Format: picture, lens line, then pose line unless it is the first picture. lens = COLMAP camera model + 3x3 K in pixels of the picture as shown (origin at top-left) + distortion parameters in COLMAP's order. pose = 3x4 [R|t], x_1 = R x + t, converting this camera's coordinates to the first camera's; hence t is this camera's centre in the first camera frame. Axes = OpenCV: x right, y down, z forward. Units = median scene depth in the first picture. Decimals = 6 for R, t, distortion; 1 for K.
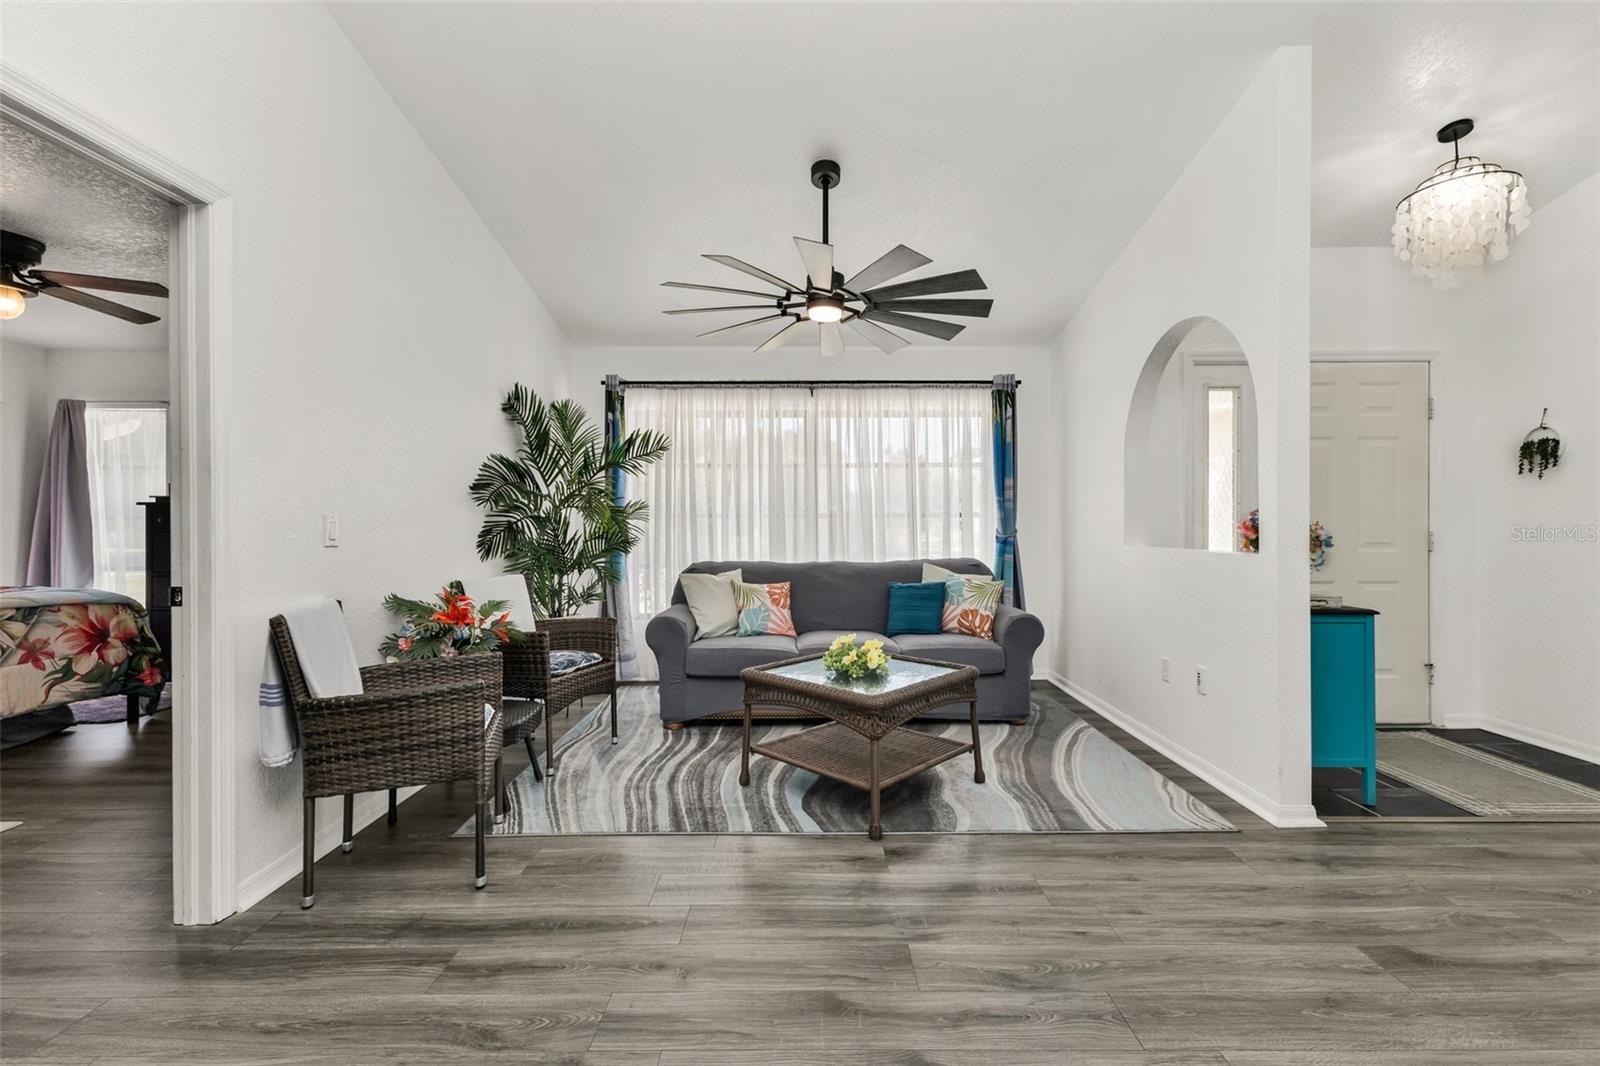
lens RADIAL K [[708.0, 0, 812.5], [0, 708.0, 528.5], [0, 0, 1]] dist [0.022201, -0.007138]
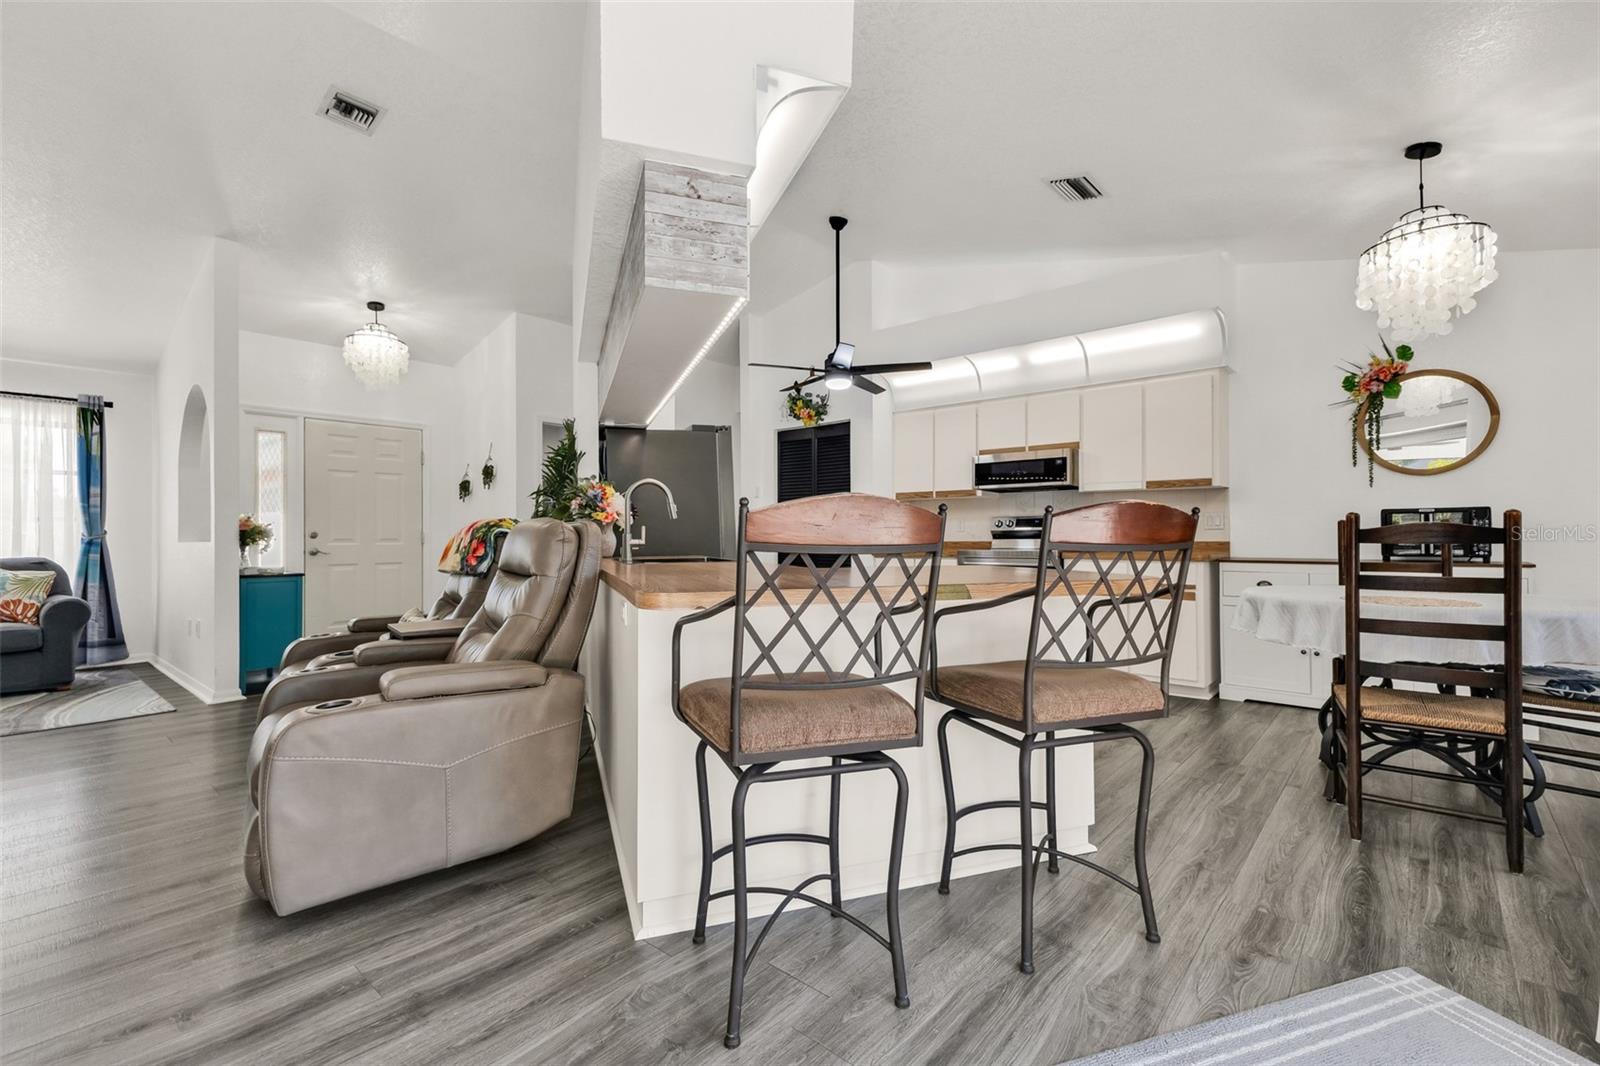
lens RADIAL K [[708.0, 0, 797.6], [0, 708.0, 527.2], [0, 0, 1]] dist [0.022201, -0.007138]
pose [[0.669525, 0.008135, 0.742745, 0.220622], [0.010215, 0.999745, -0.020158, 0.035409], [-0.742719, 0.021084, 0.669271, -0.756395]]
